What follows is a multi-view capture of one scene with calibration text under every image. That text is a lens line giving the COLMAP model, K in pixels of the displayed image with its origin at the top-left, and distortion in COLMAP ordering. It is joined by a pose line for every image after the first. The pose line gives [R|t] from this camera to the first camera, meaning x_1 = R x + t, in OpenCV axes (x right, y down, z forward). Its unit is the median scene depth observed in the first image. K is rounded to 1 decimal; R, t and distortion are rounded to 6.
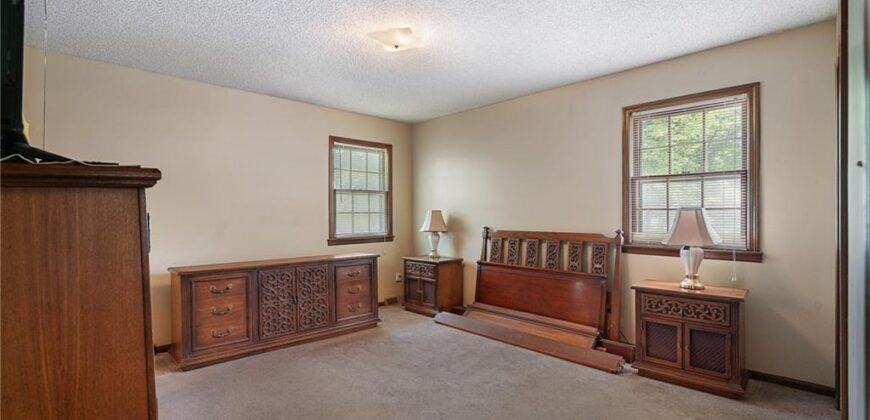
lens RADIAL K [[410.6, 0, 435.0], [0, 410.6, 214.0], [0, 0, 1]] dist [0.001560, 0.000329]
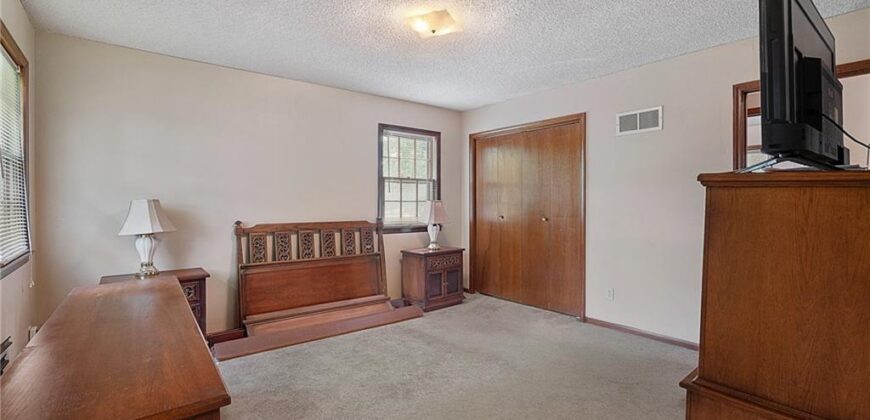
lens RADIAL K [[396.0, 0, 433.4], [0, 396.0, 208.7], [0, 0, 1]] dist [-0.004100, 0.000323]
pose [[0.066714, -0.020965, 0.997552, -0.766539], [-0.009721, 0.999718, 0.021660, -0.015080], [-0.997725, -0.011142, 0.066491, 0.720094]]
